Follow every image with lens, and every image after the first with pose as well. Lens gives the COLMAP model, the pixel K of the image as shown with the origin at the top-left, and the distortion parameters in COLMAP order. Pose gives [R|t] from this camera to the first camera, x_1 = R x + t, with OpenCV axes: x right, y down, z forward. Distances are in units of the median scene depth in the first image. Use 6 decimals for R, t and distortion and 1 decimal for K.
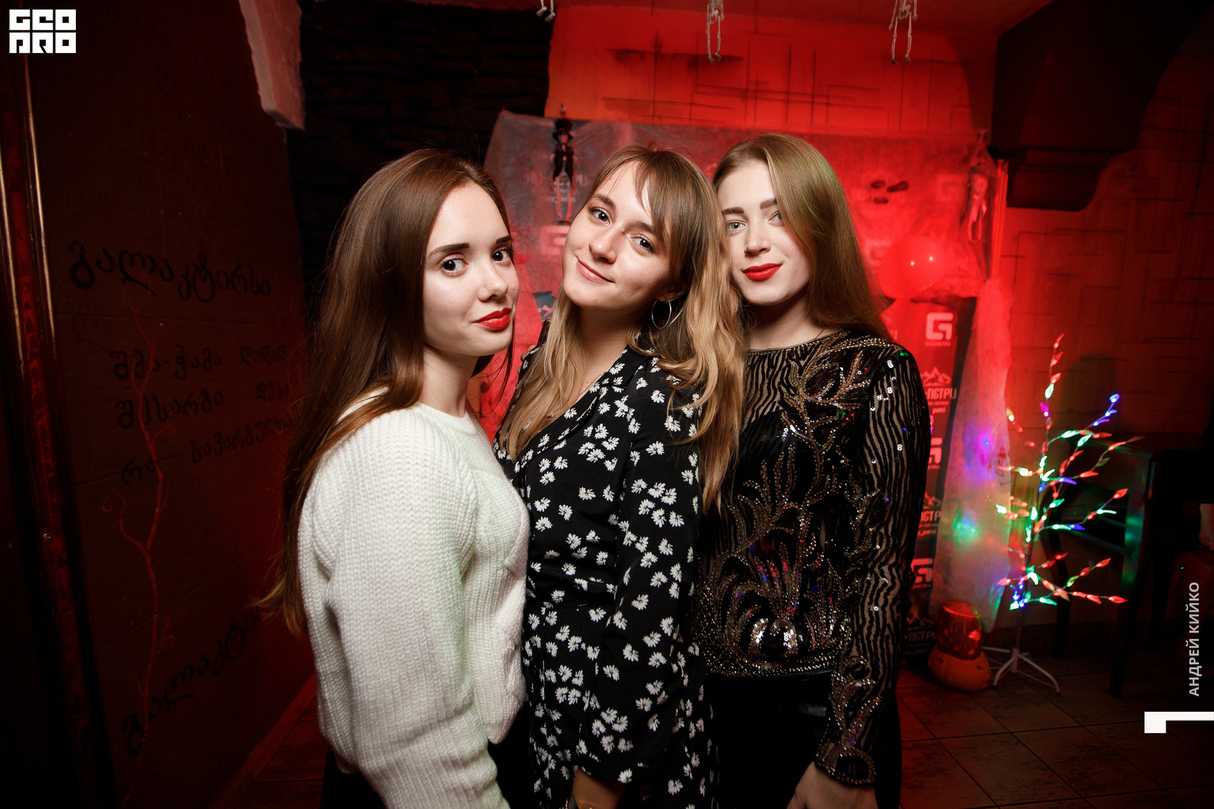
lens RADIAL K [[556.0, 0, 618.4], [0, 556.0, 407.4], [0, 0, 1]] dist [-0.034864, 0.009141]
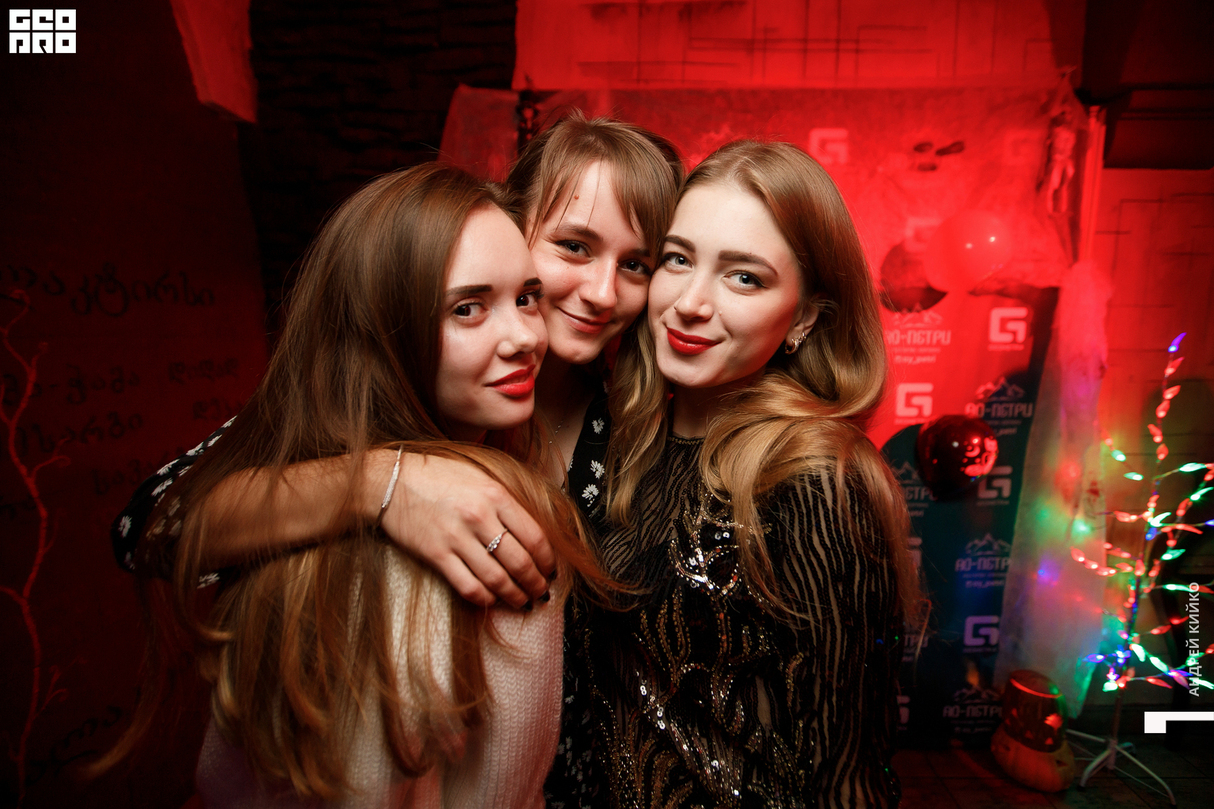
lens RADIAL K [[556.0, 0, 616.8], [0, 556.0, 404.3], [0, 0, 1]] dist [-0.034864, 0.009141]
pose [[0.991570, 0.002310, -0.129553, 0.136786], [-0.001600, 0.999983, 0.005582, -0.039360], [0.129563, -0.005328, 0.991557, 0.158608]]
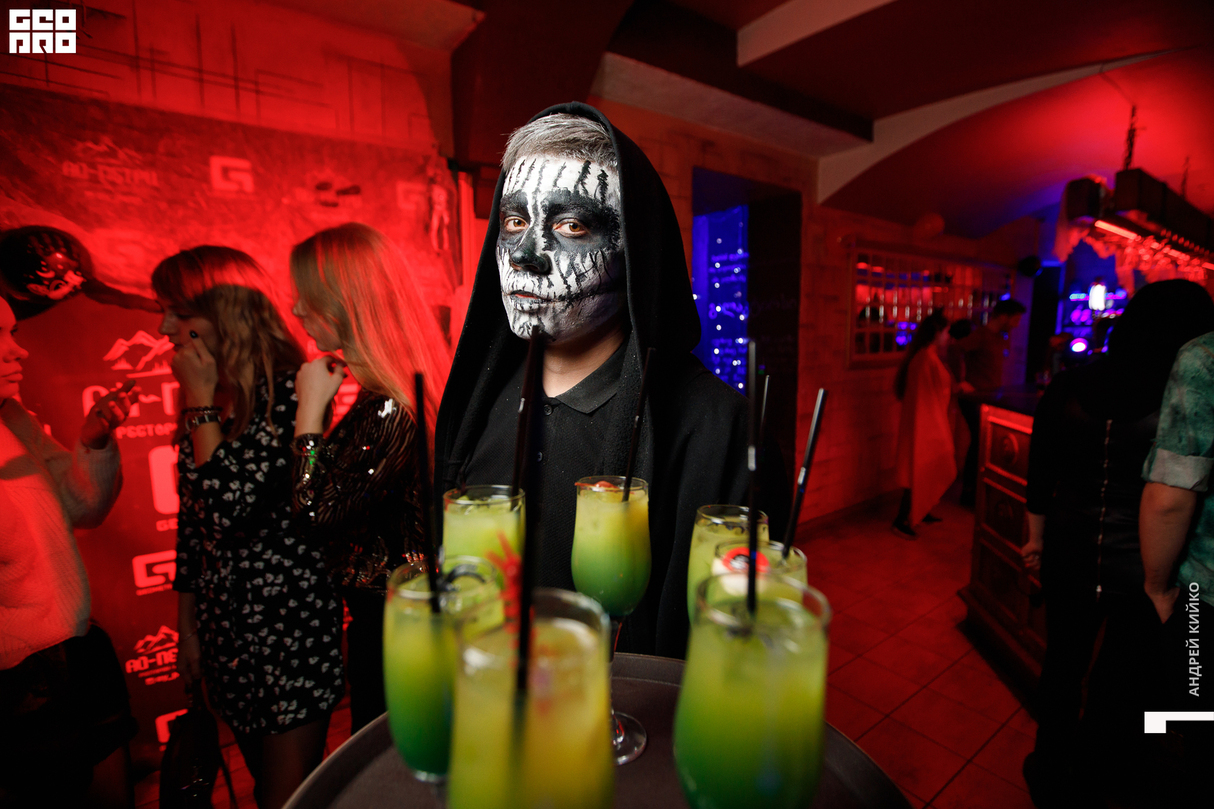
lens RADIAL K [[556.0, 0, 612.4], [0, 556.0, 406.4], [0, 0, 1]] dist [-0.034864, 0.009141]
pose [[0.872159, -0.083048, 0.482122, 0.414819], [0.080932, 0.996400, 0.025229, -0.015112], [-0.482481, 0.017015, 0.875741, -0.051546]]
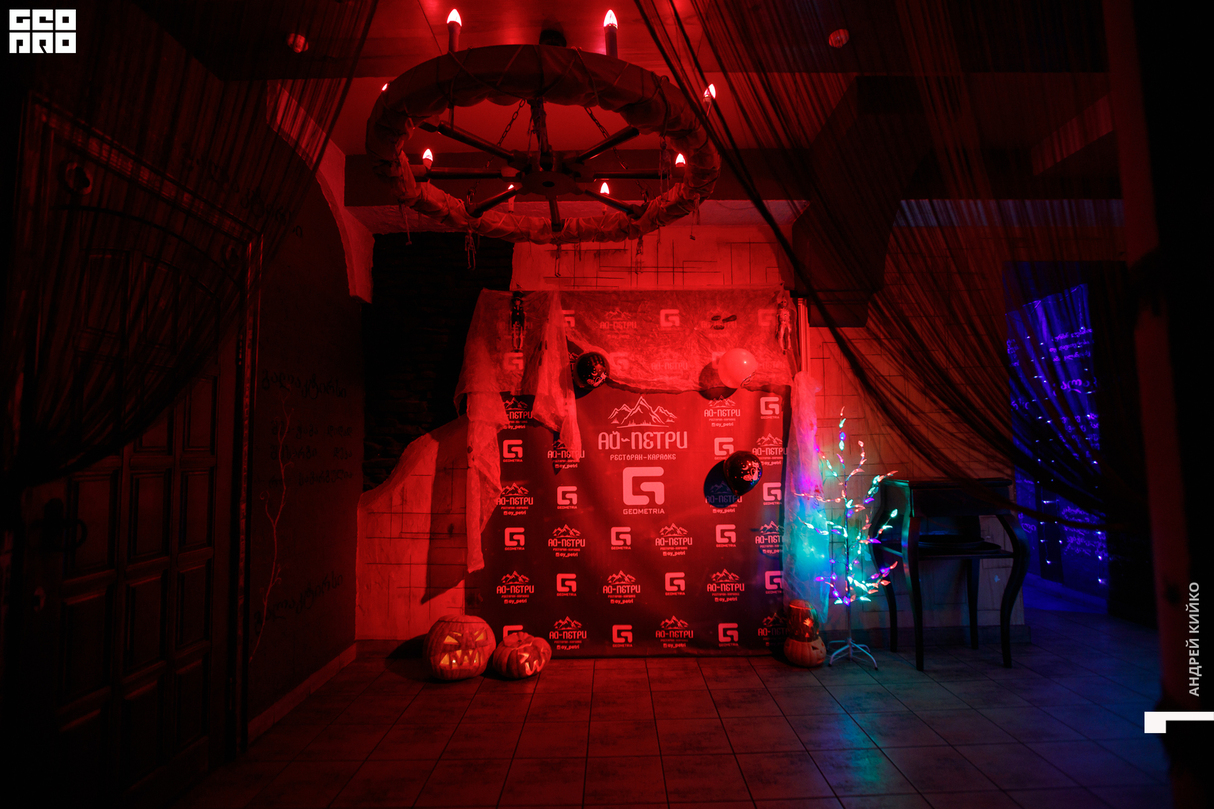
lens RADIAL K [[556.0, 0, 610.6], [0, 556.0, 414.0], [0, 0, 1]] dist [-0.034864, 0.009141]
pose [[0.995331, -0.030010, -0.091731, 0.305146], [0.011398, 0.980328, -0.197045, 0.172652], [0.095840, 0.195079, 0.976094, -0.525036]]
